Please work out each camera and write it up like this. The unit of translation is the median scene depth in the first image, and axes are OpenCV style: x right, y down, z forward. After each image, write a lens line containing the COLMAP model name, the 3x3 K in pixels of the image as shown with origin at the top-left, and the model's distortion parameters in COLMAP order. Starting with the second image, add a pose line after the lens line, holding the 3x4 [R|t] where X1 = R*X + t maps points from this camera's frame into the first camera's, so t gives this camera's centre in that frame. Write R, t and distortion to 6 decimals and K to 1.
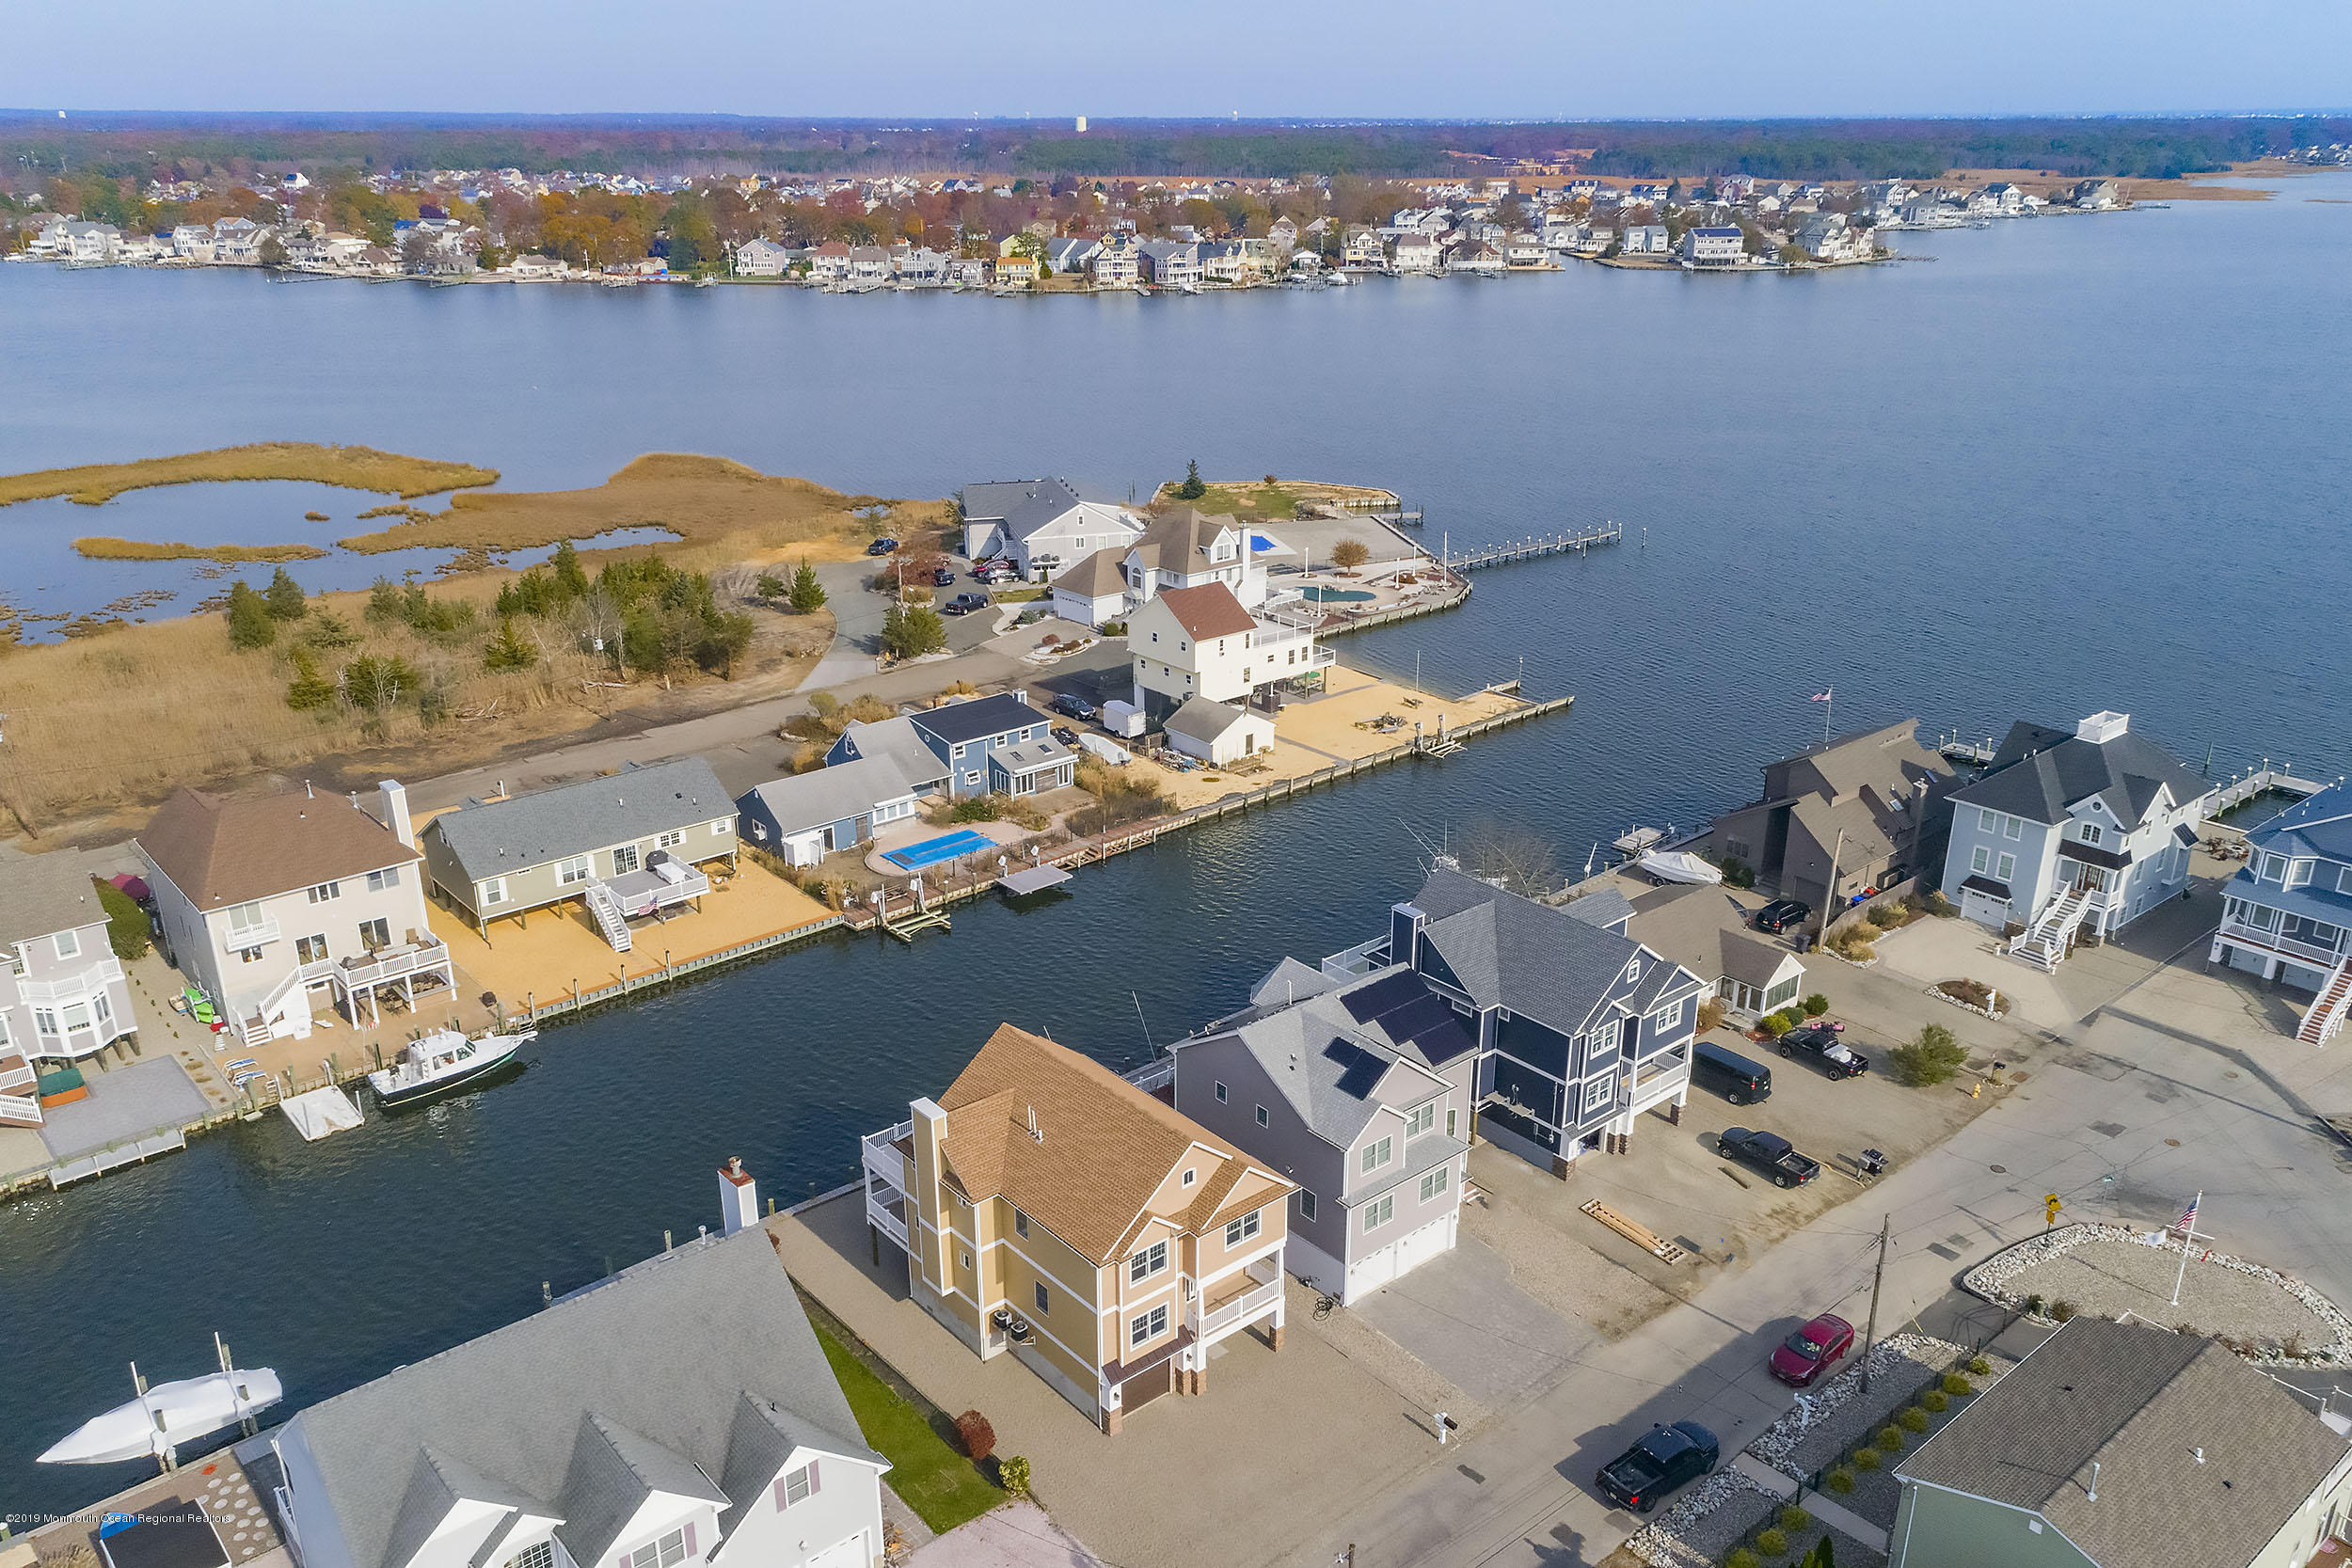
lens RADIAL K [[1810.3, 0, 1176.0], [0, 1810.3, 784.0], [0, 0, 1]] dist [-0.000984, 0.001304]
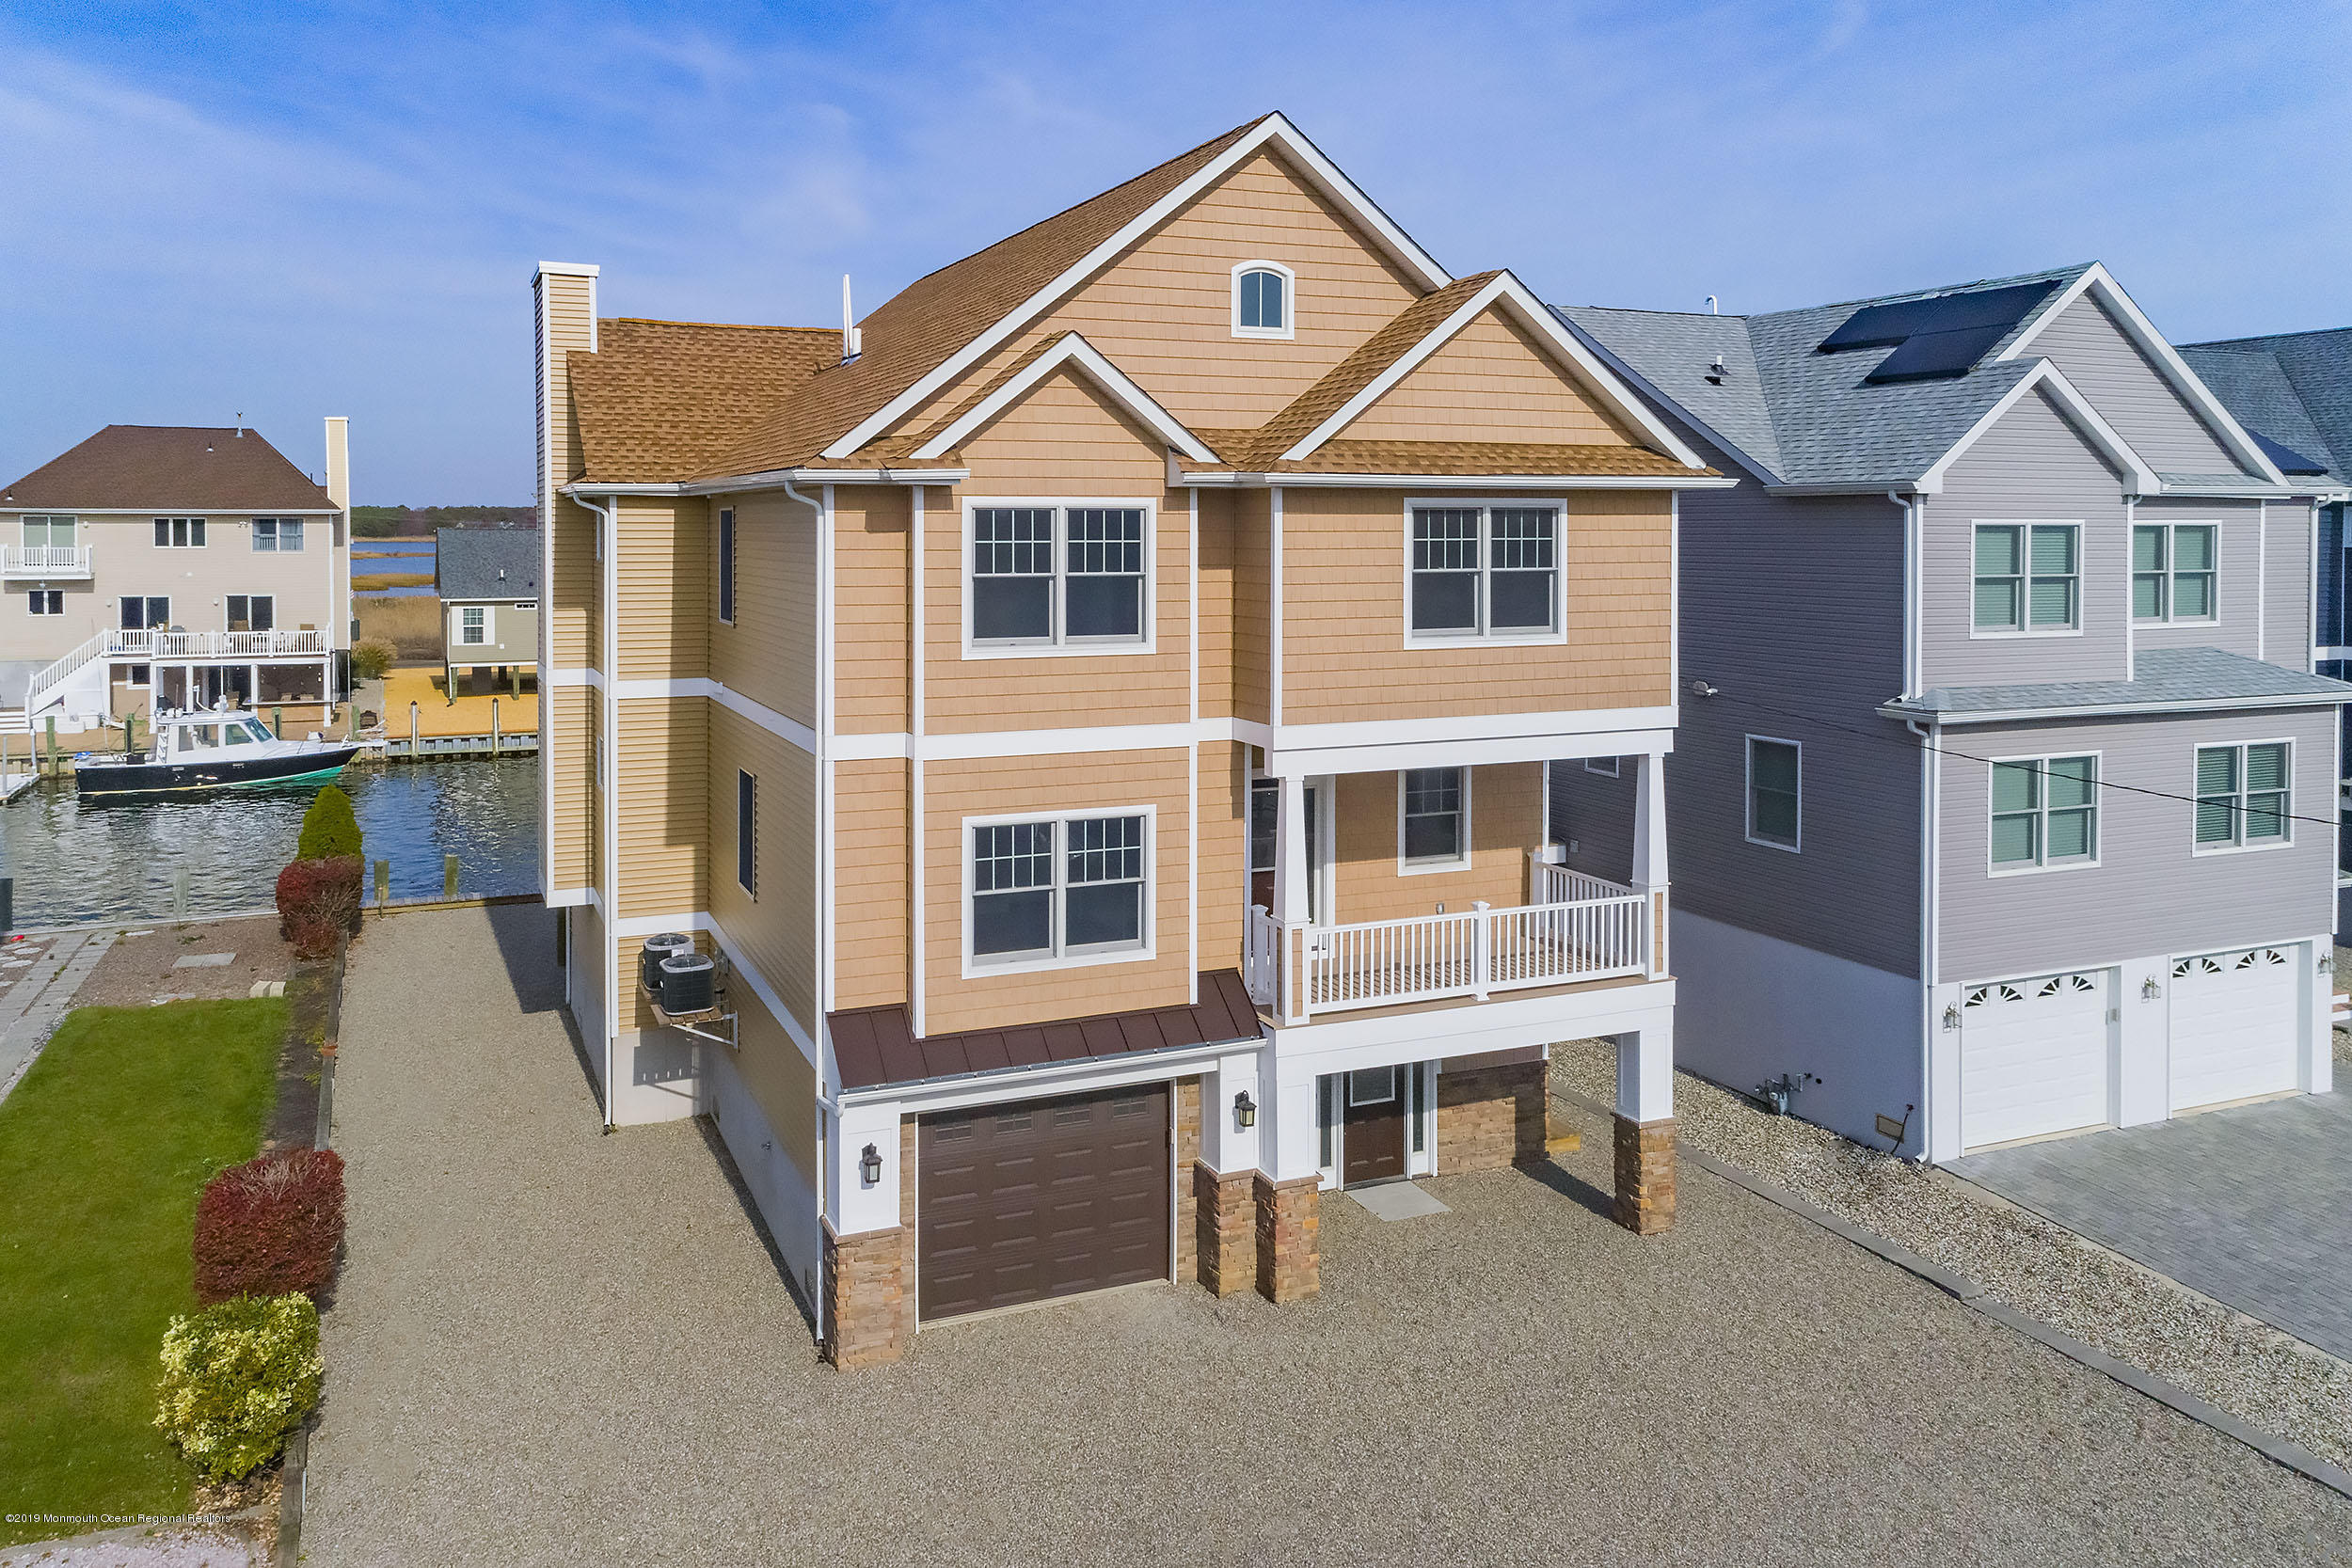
lens RADIAL K [[1705.5, 0, 1113.3], [0, 1705.5, 542.7], [0, 0, 1]] dist [0.003093, 0.005405]
pose [[0.952960, 0.008804, -0.302968, 0.056989], [-0.110227, 0.941201, -0.319361, 0.310277], [0.282342, 0.337734, 0.897897, 0.742068]]
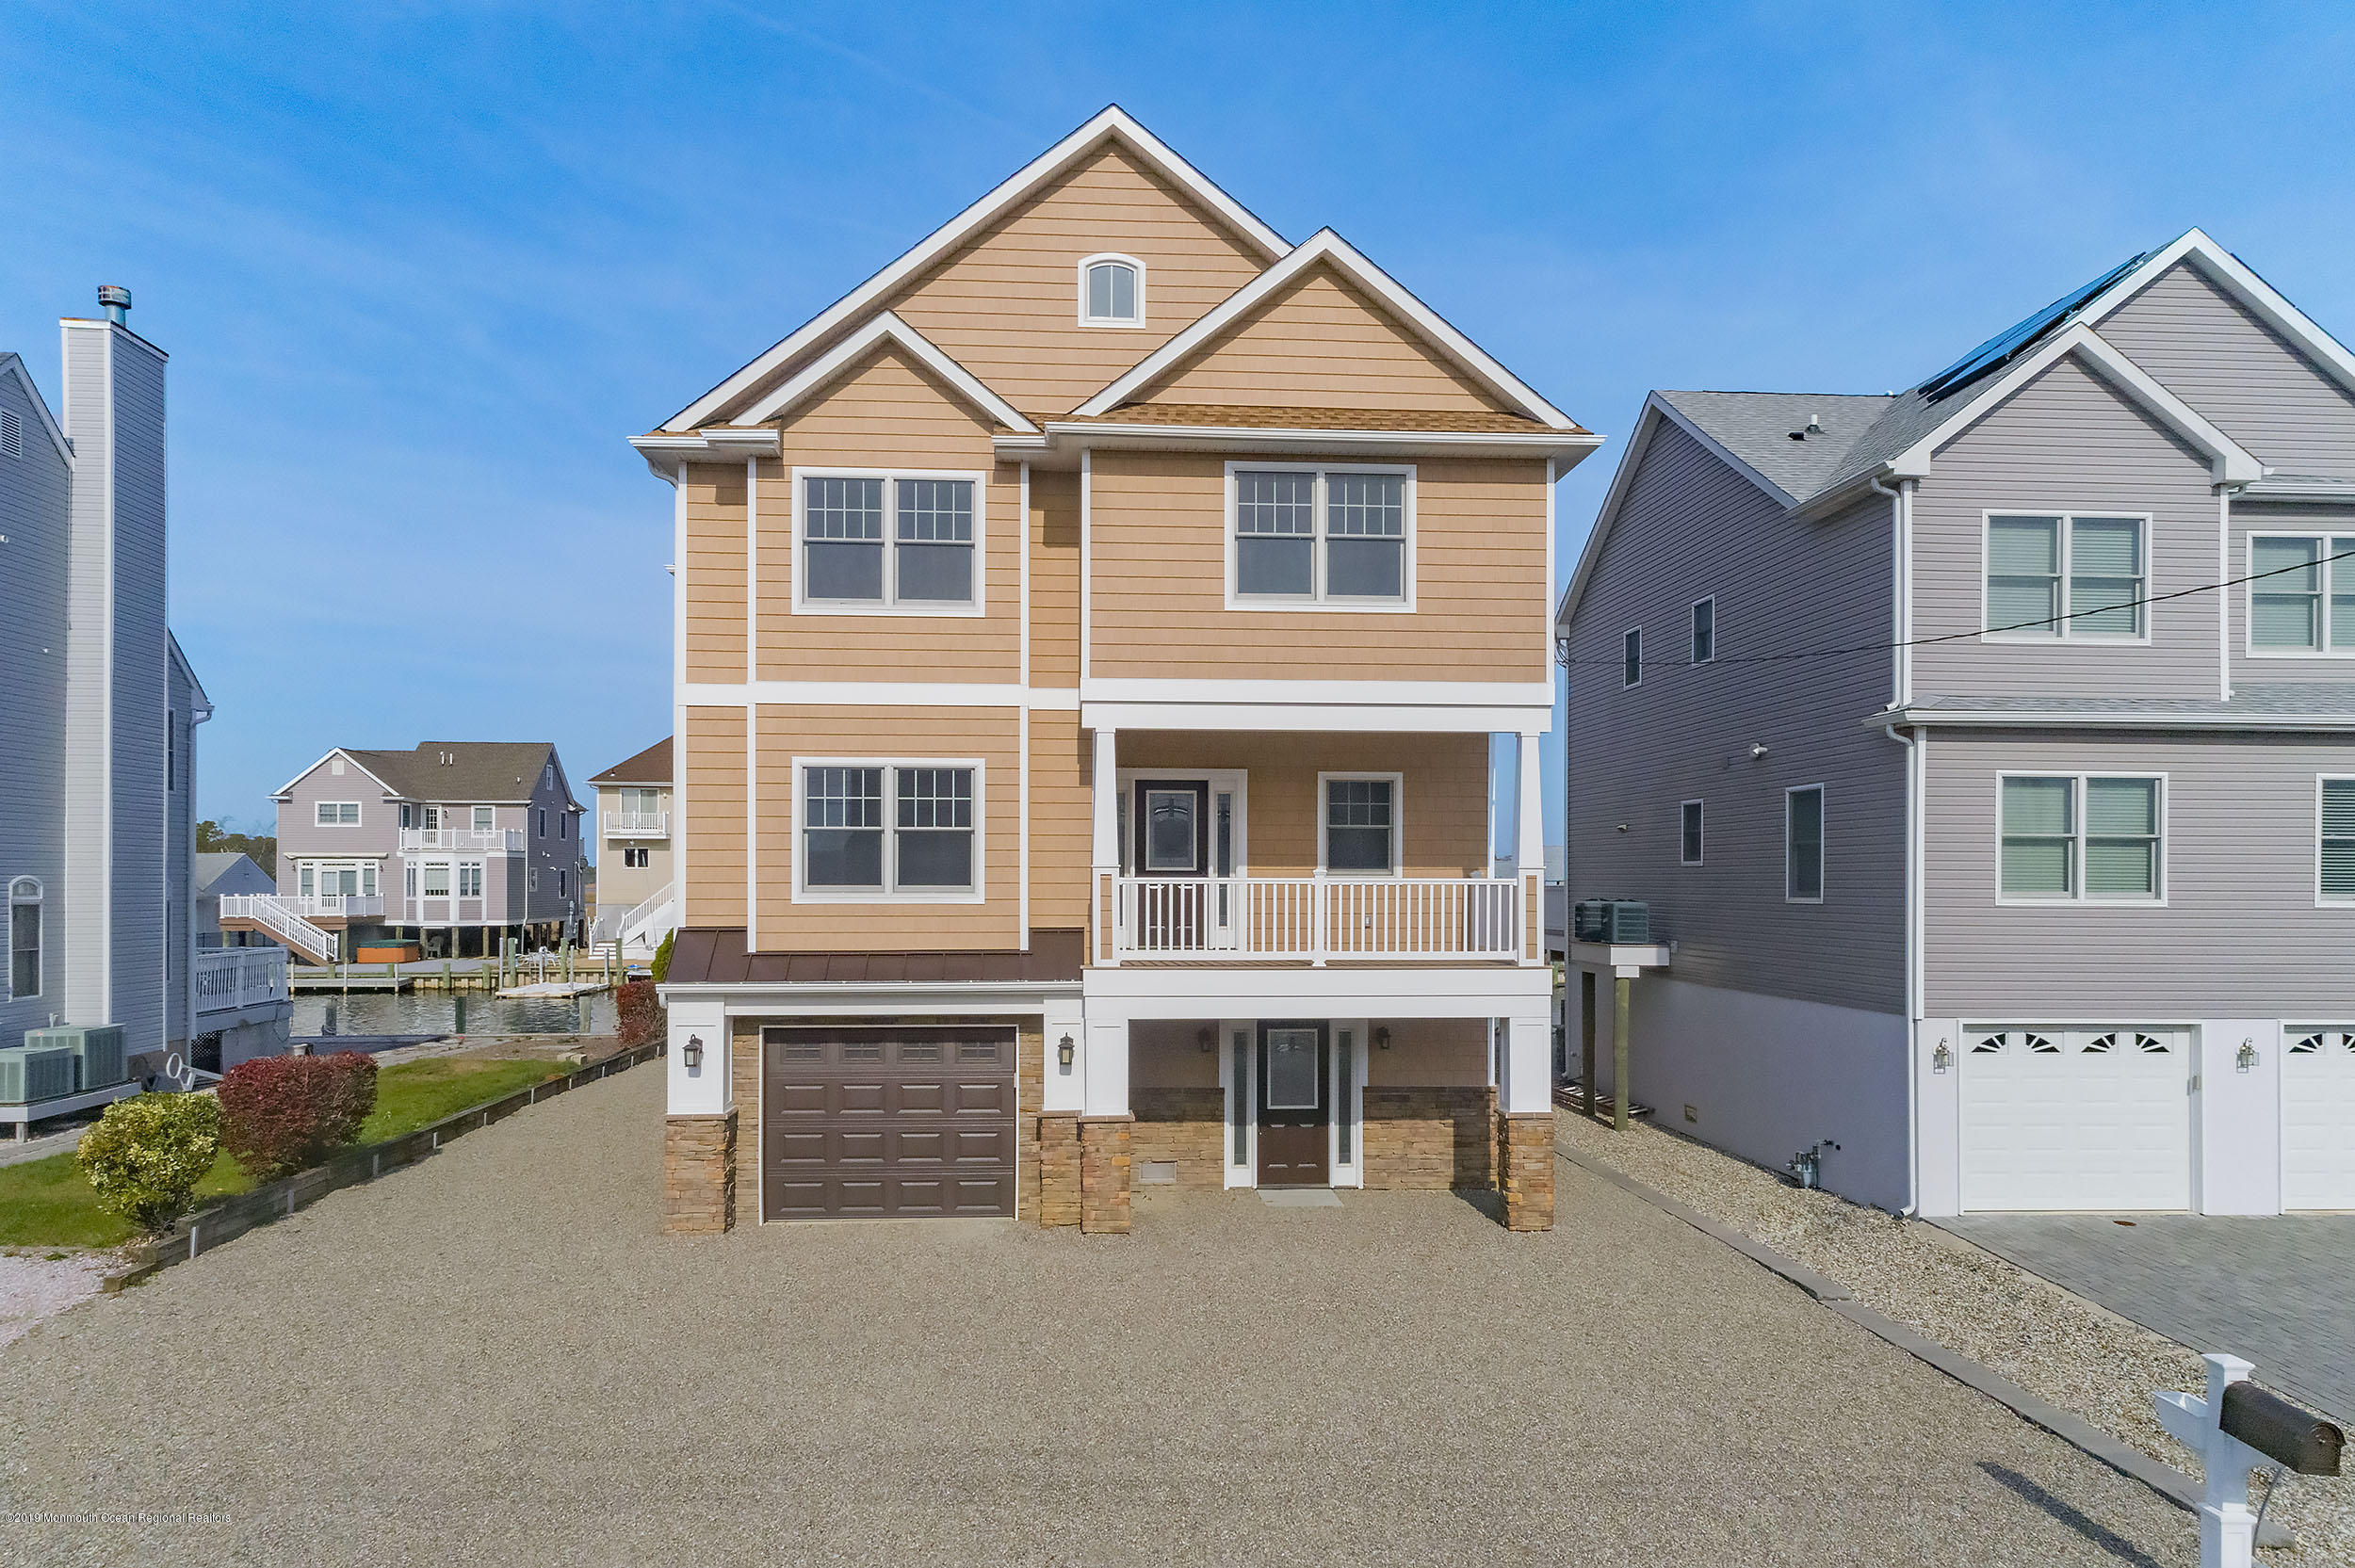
lens RADIAL K [[1588.5, 0, 1185.0], [0, 1588.5, 871.4], [0, 0, 1]] dist [0.009431, 0.003864]
pose [[0.813712, 0.005635, -0.581241, 0.144677], [-0.208192, 0.936439, -0.282381, 0.341449], [0.542705, 0.350787, 0.763164, 0.805769]]
